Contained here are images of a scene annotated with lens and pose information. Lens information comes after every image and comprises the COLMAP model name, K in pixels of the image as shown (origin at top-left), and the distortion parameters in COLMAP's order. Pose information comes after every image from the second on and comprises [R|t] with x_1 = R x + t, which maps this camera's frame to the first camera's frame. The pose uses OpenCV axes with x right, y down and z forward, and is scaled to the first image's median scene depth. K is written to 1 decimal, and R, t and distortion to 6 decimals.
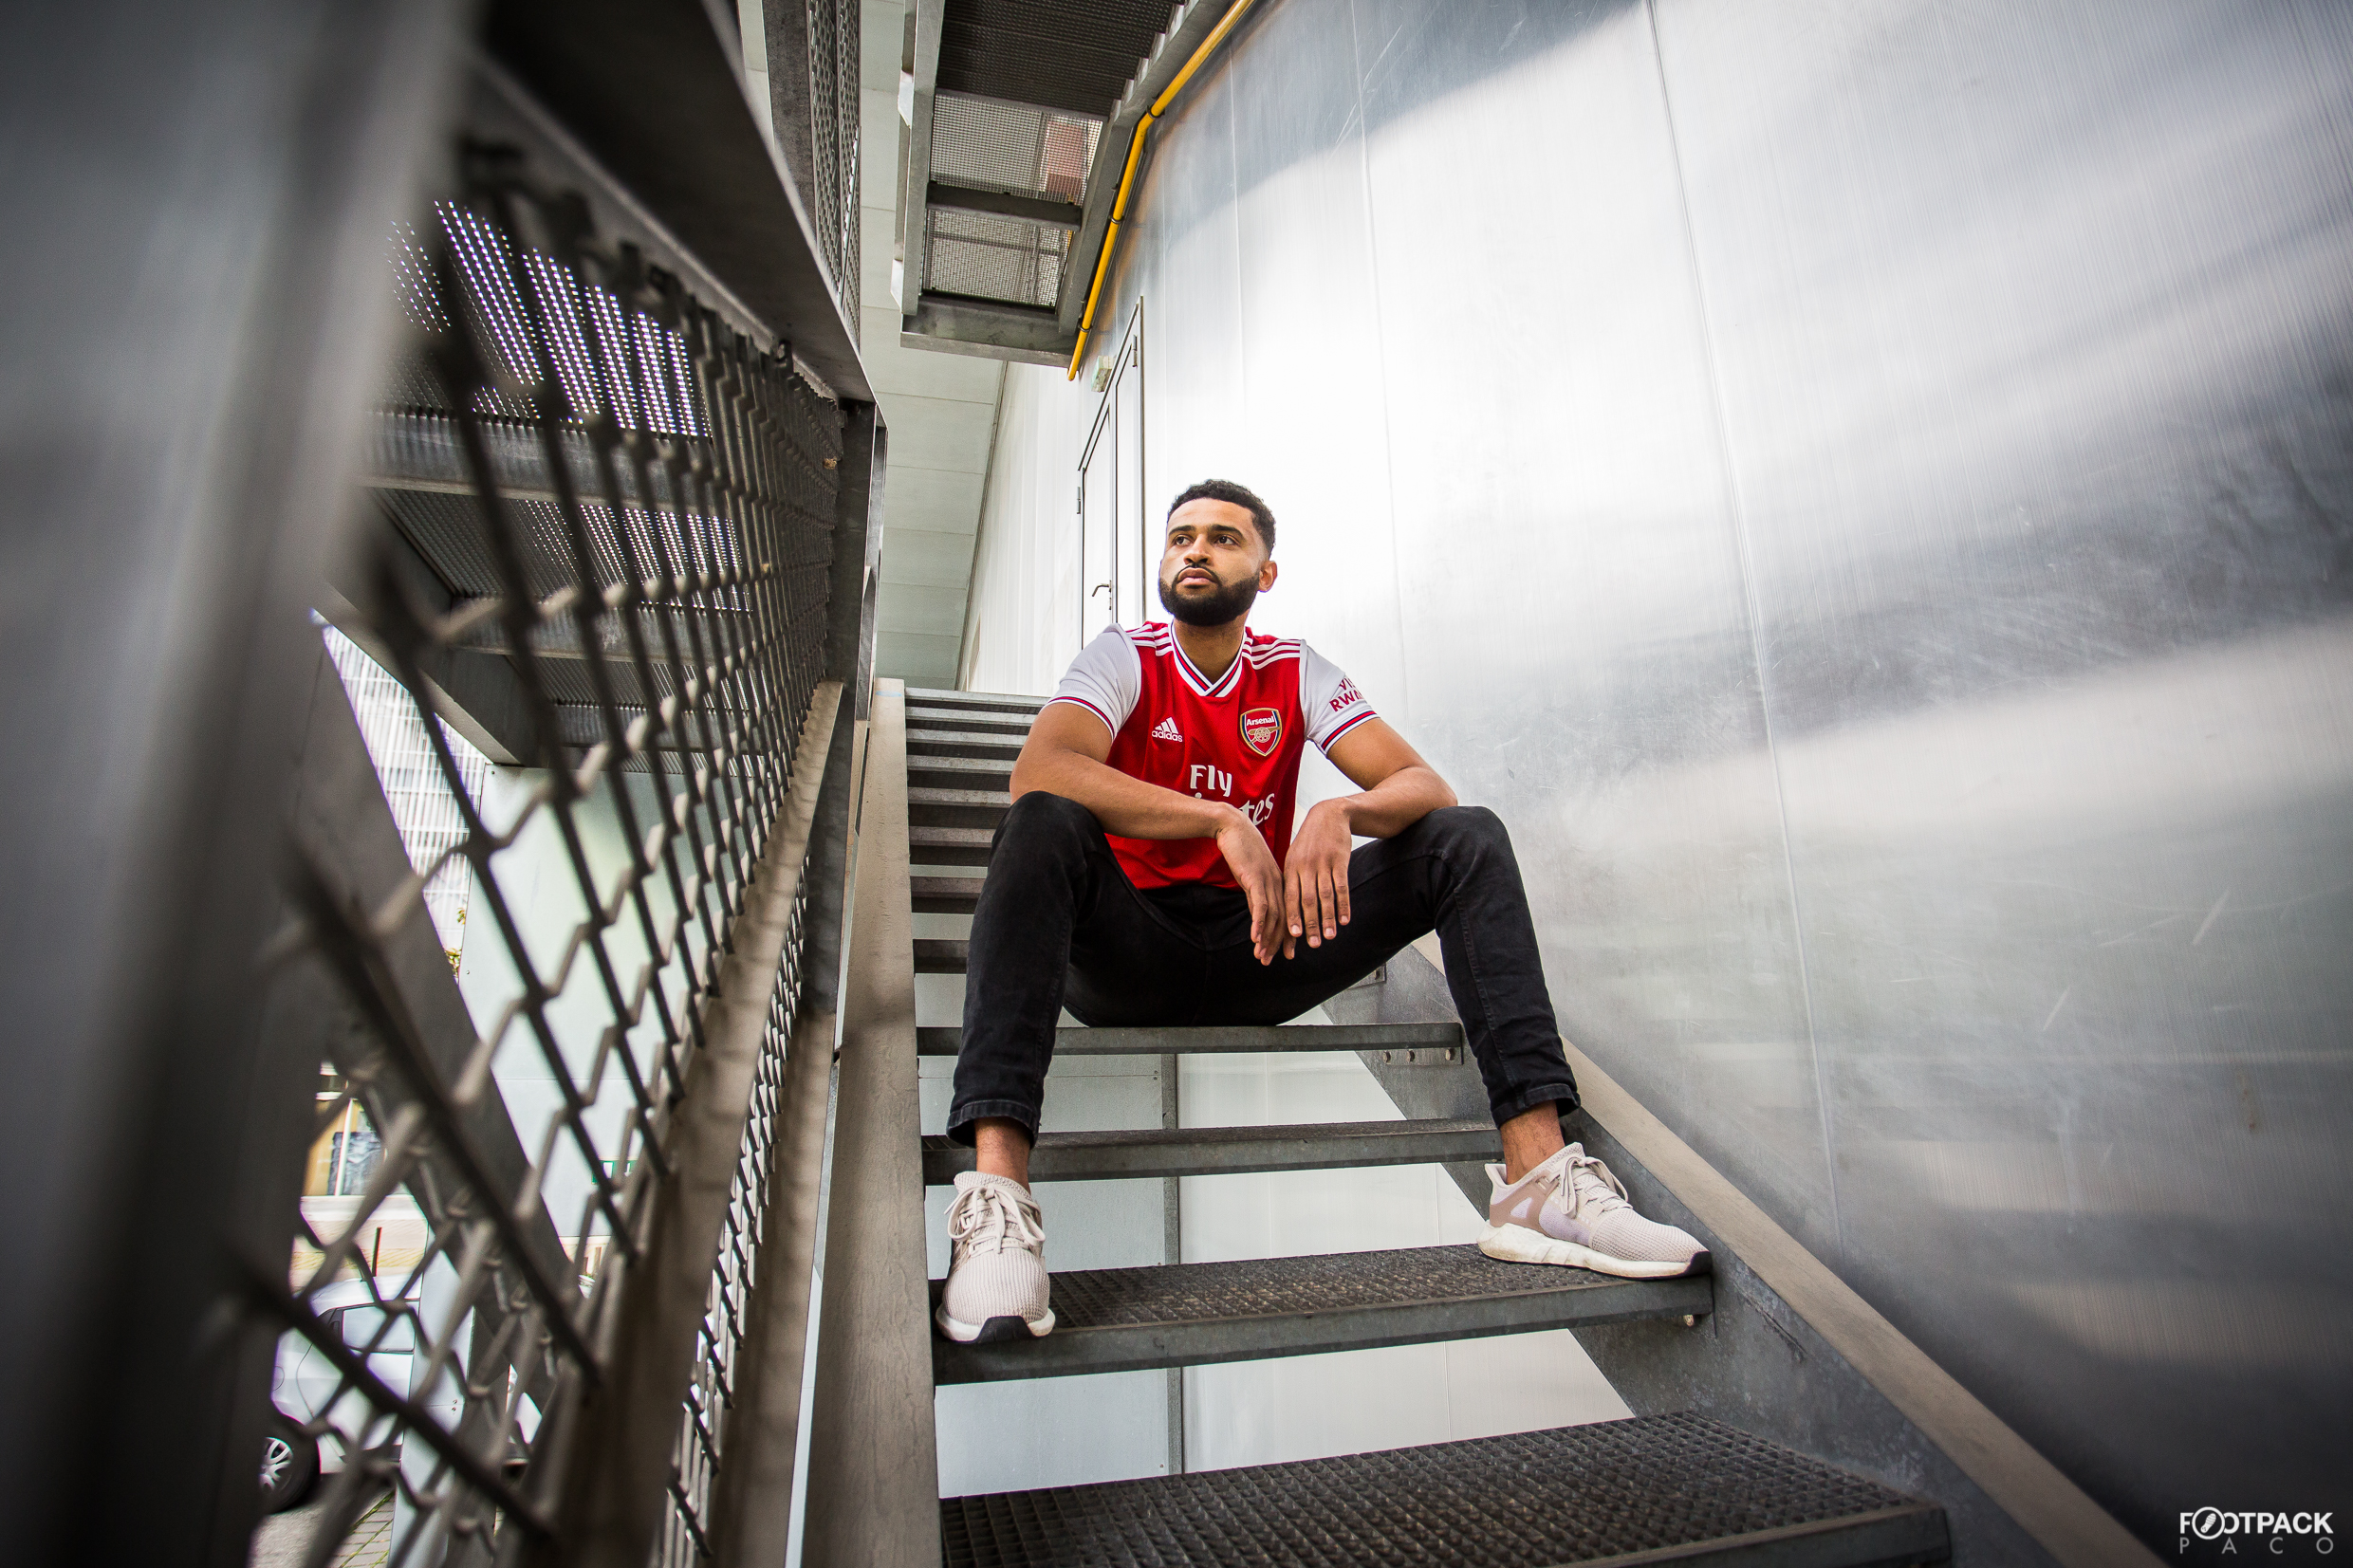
lens RADIAL K [[1137.3, 0, 1167.5], [0, 1137.3, 775.9], [0, 0, 1]] dist [-0.061254, 0.032979]
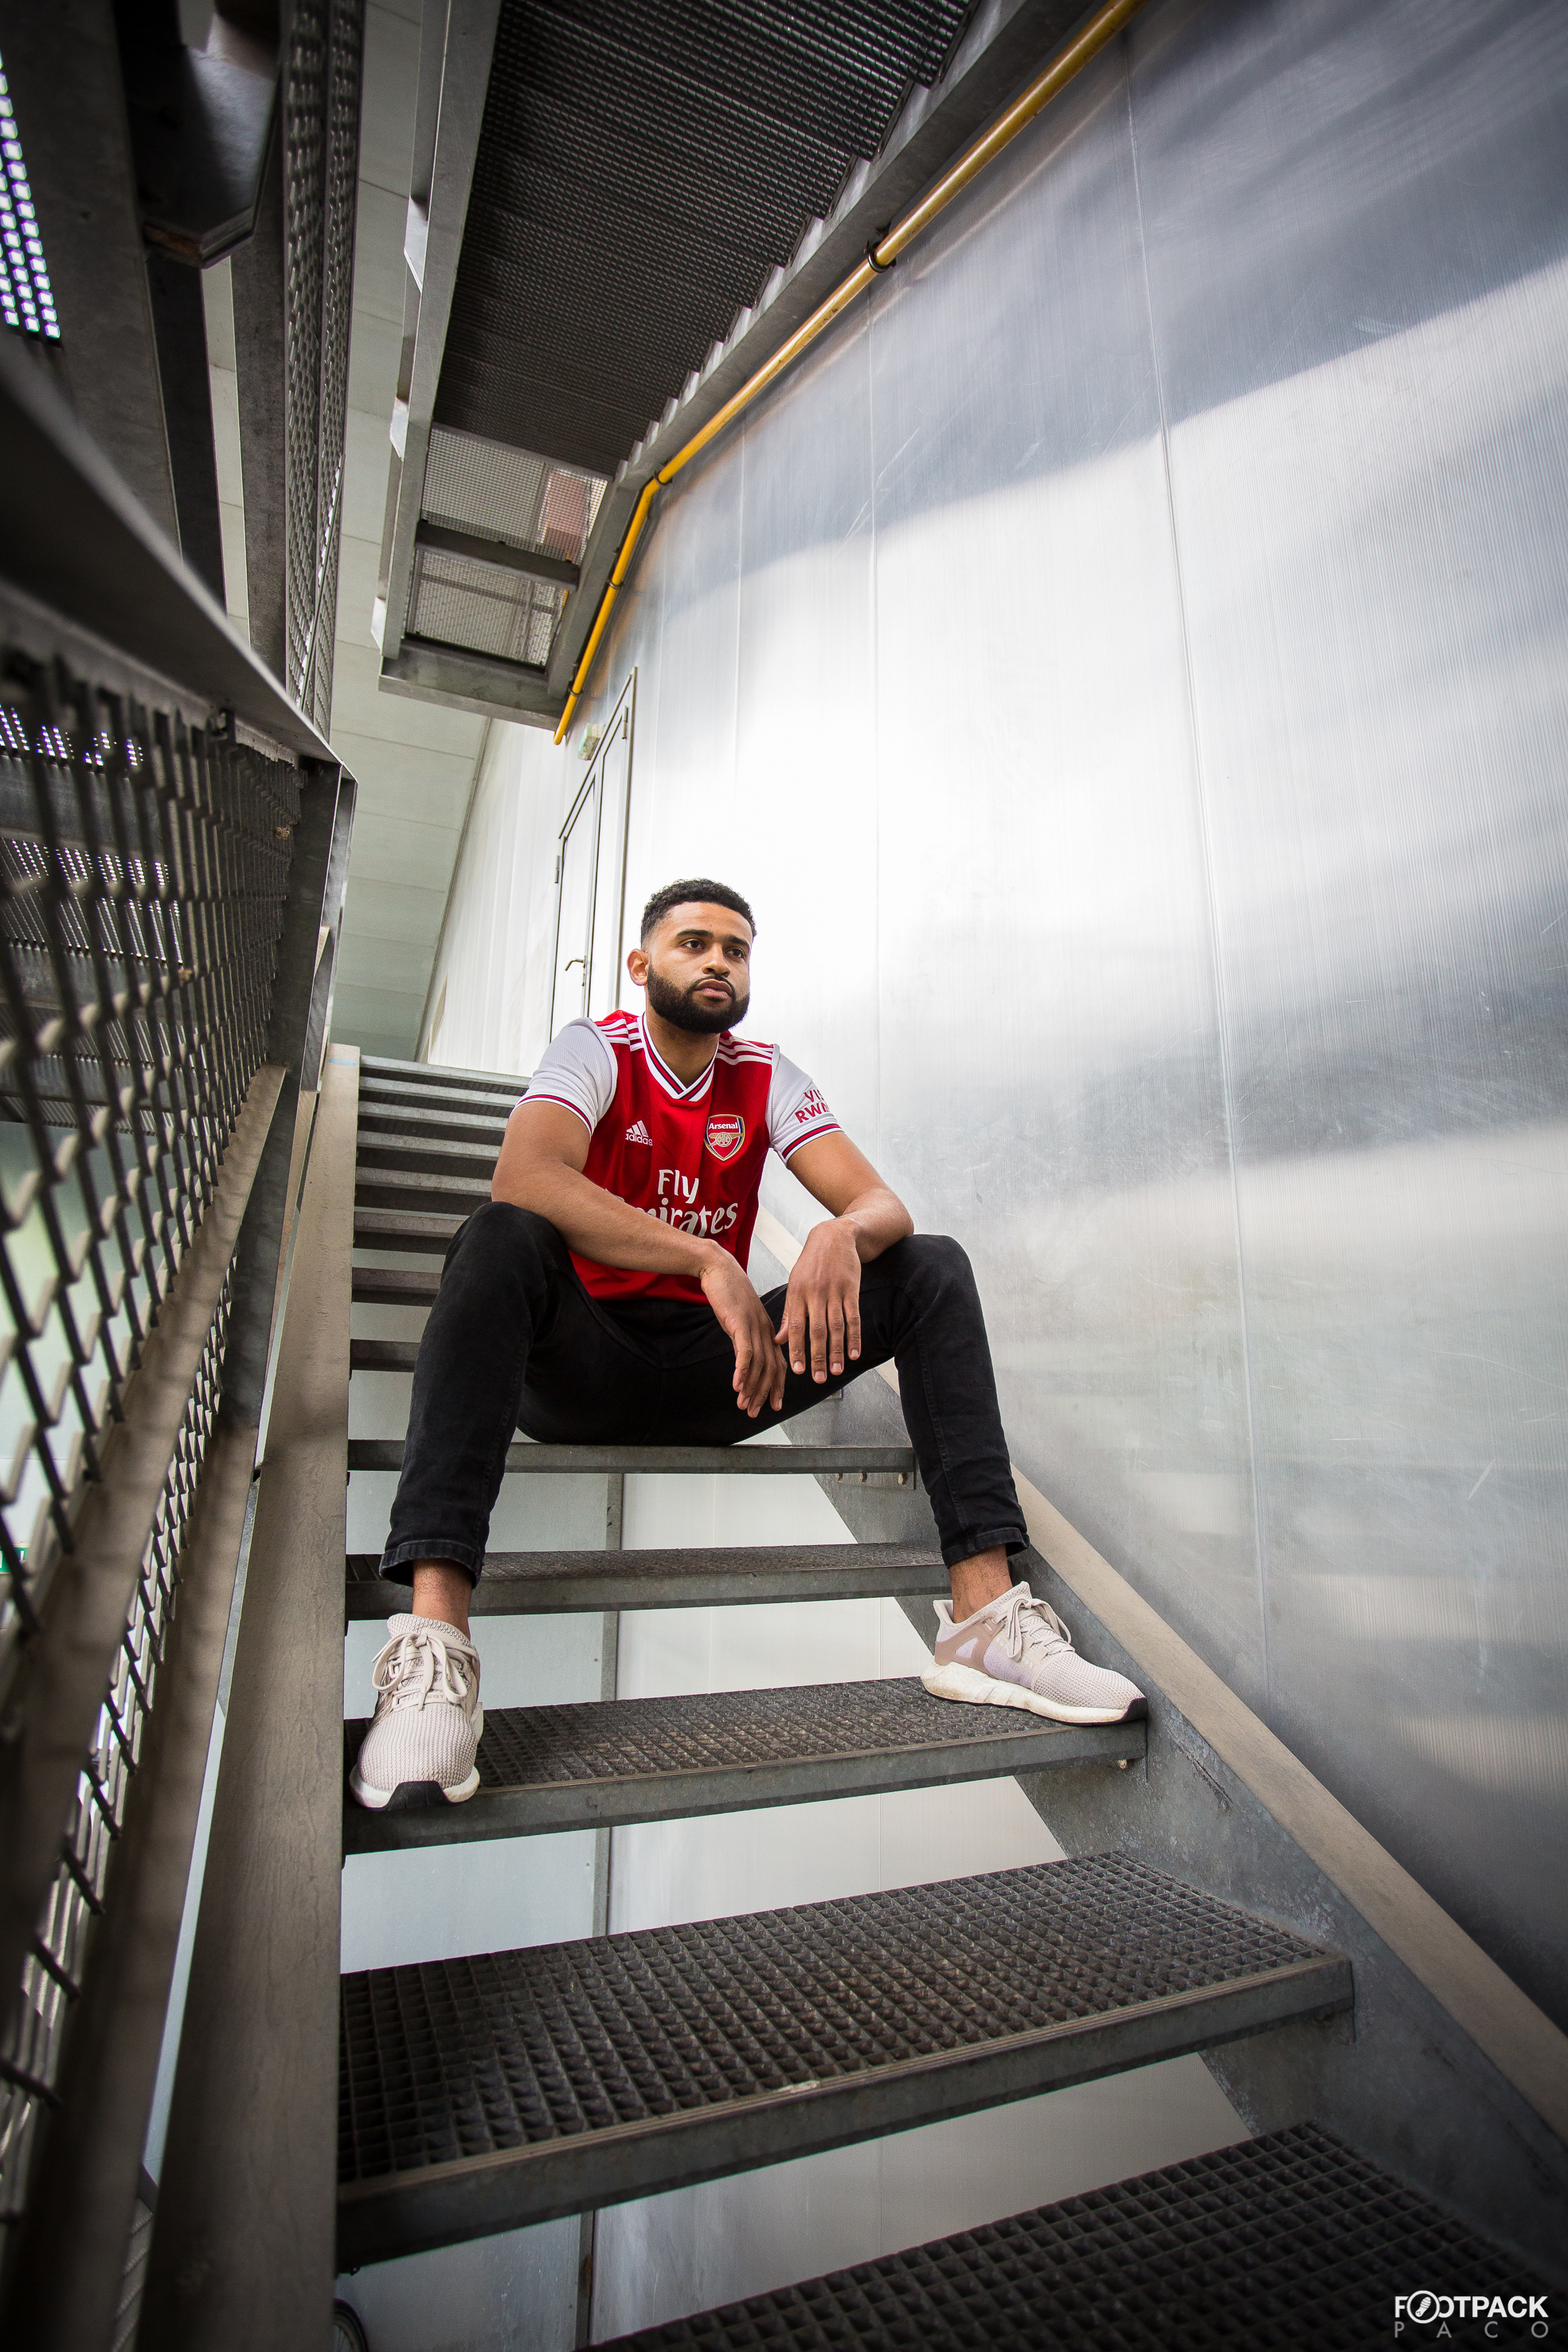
lens RADIAL K [[1136.8, 0, 784.0], [0, 1136.8, 1176.0], [0, 0, 1]] dist [-0.061254, 0.032979]
pose [[0.989255, 0.058426, 0.134021, -0.003296], [-0.061036, 0.998016, 0.015444, -0.035649], [-0.132853, -0.023458, 0.990858, 0.039182]]
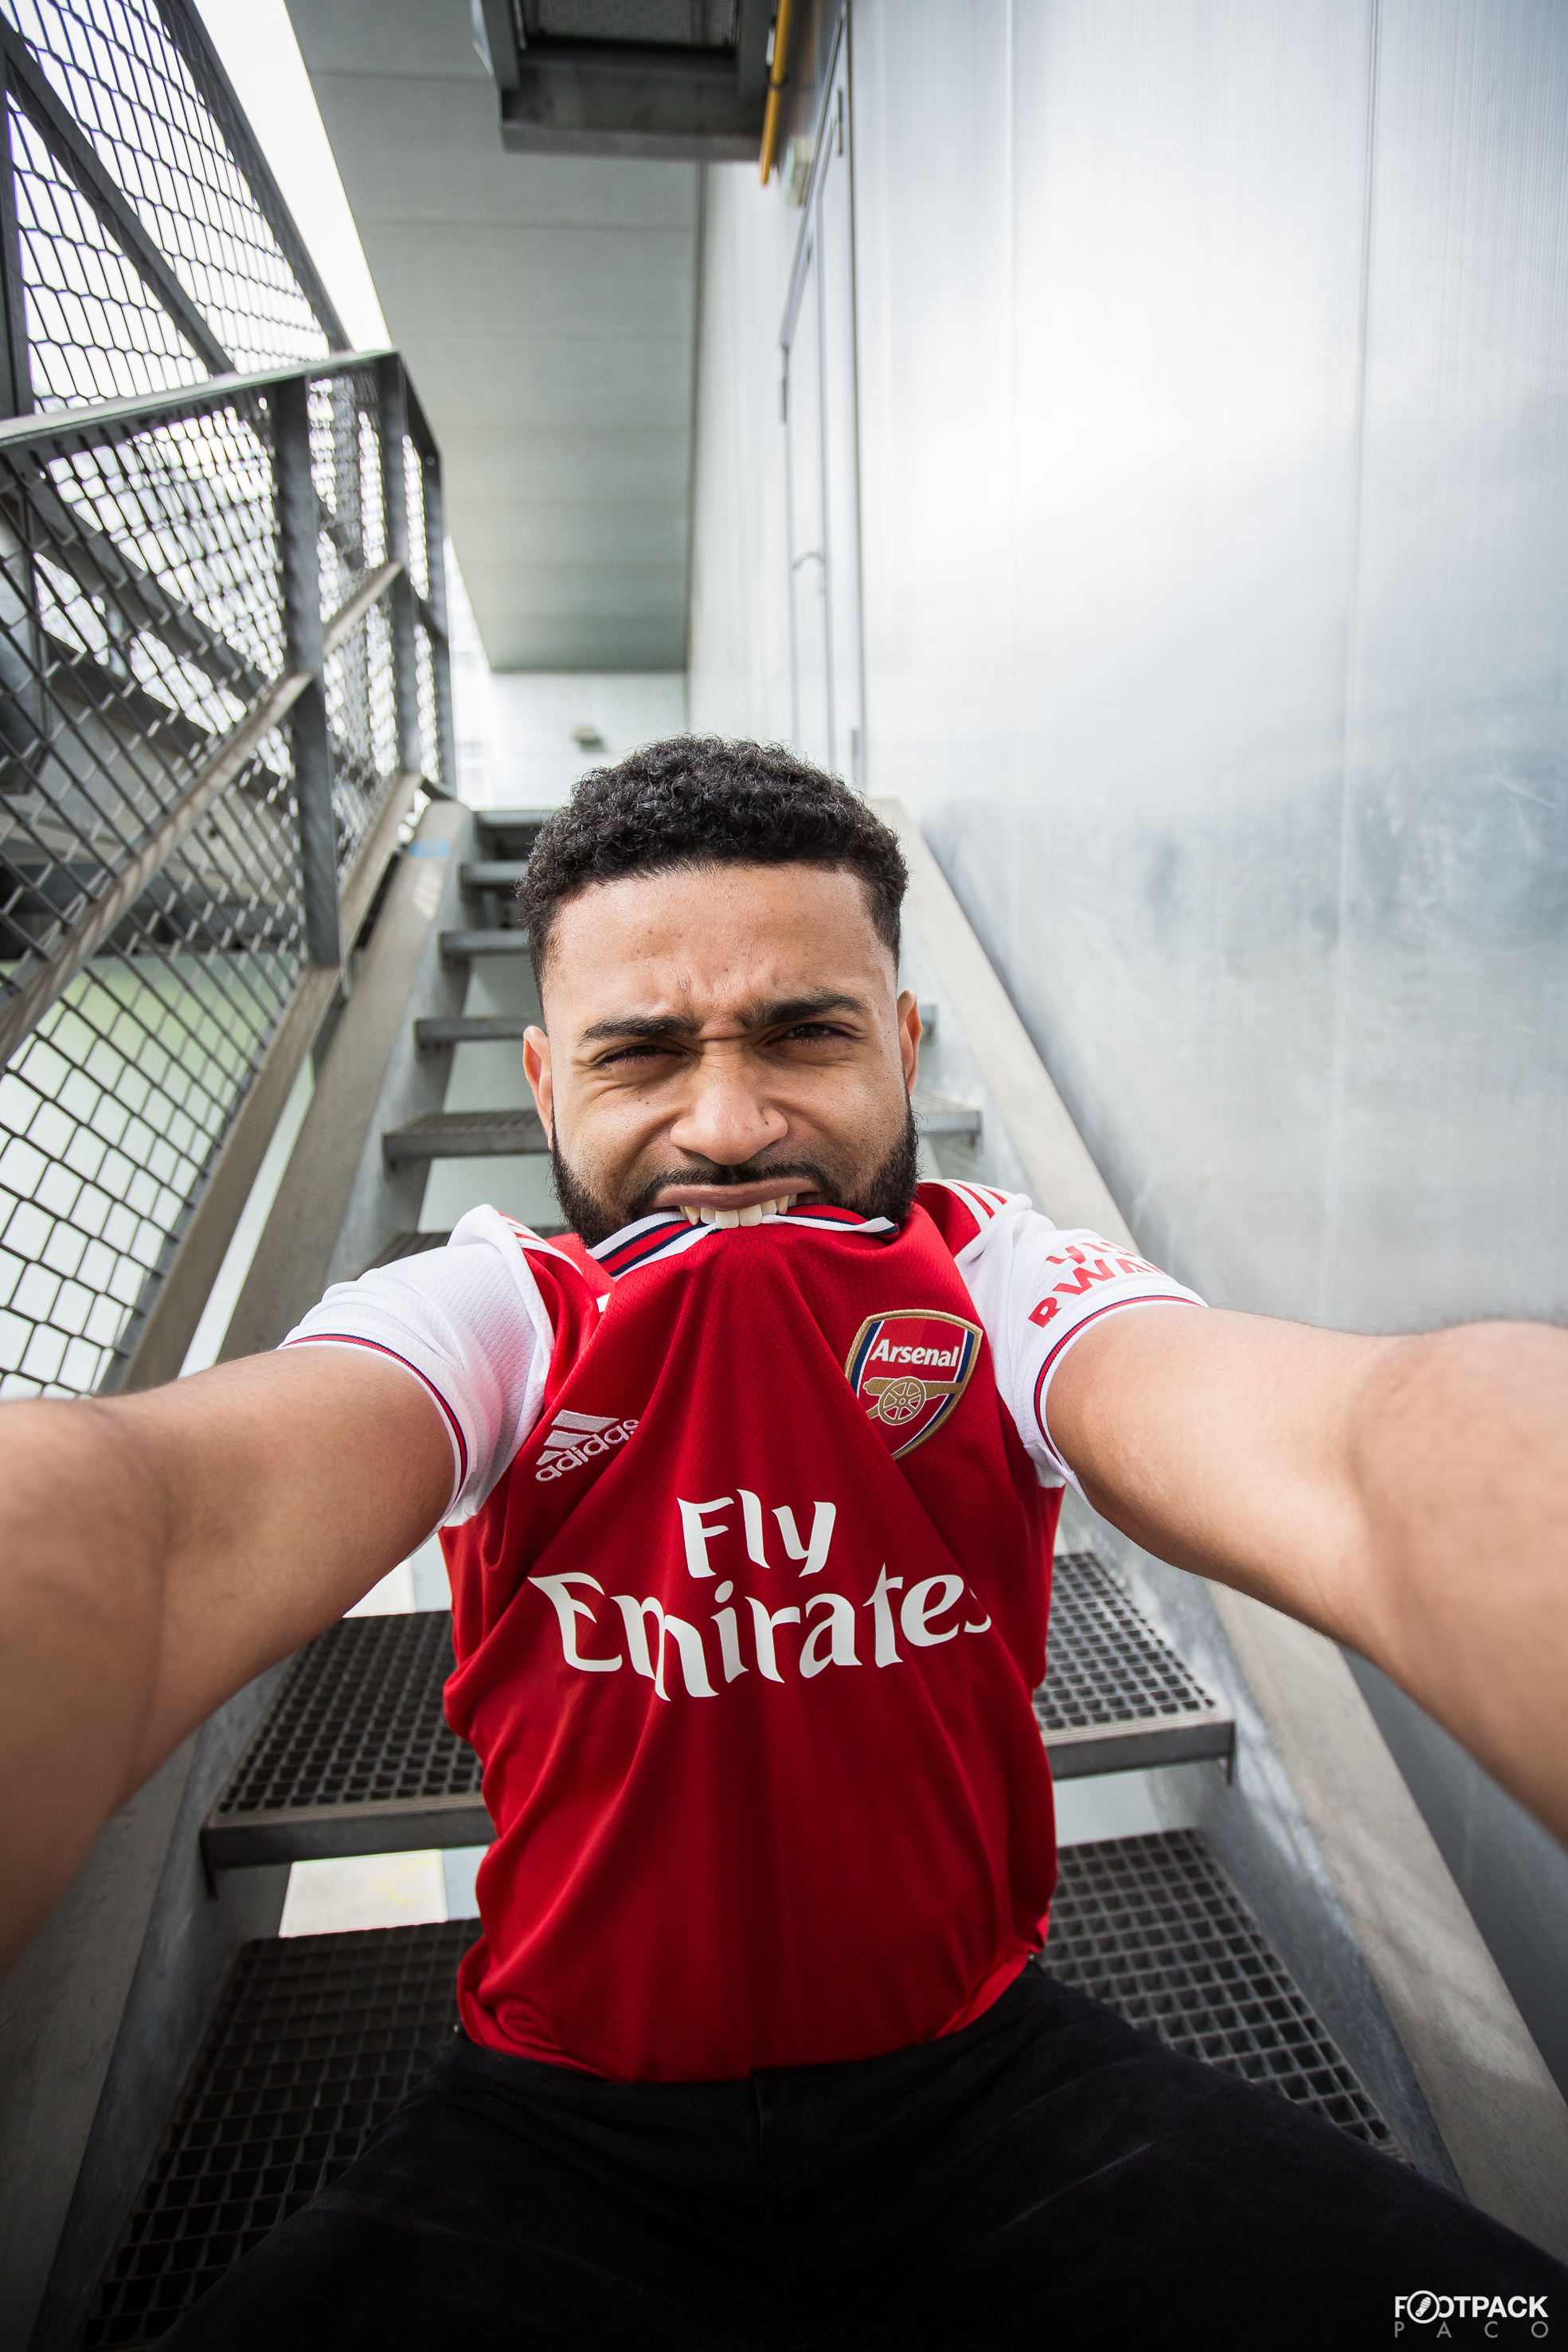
lens RADIAL K [[1136.8, 0, 784.0], [0, 1136.8, 1176.0], [0, 0, 1]] dist [-0.061254, 0.032979]
pose [[0.990388, 0.006597, -0.138157, 0.112734], [0.048373, 0.919262, 0.390662, -0.295896], [0.129580, -0.393590, 0.910107, 0.775160]]
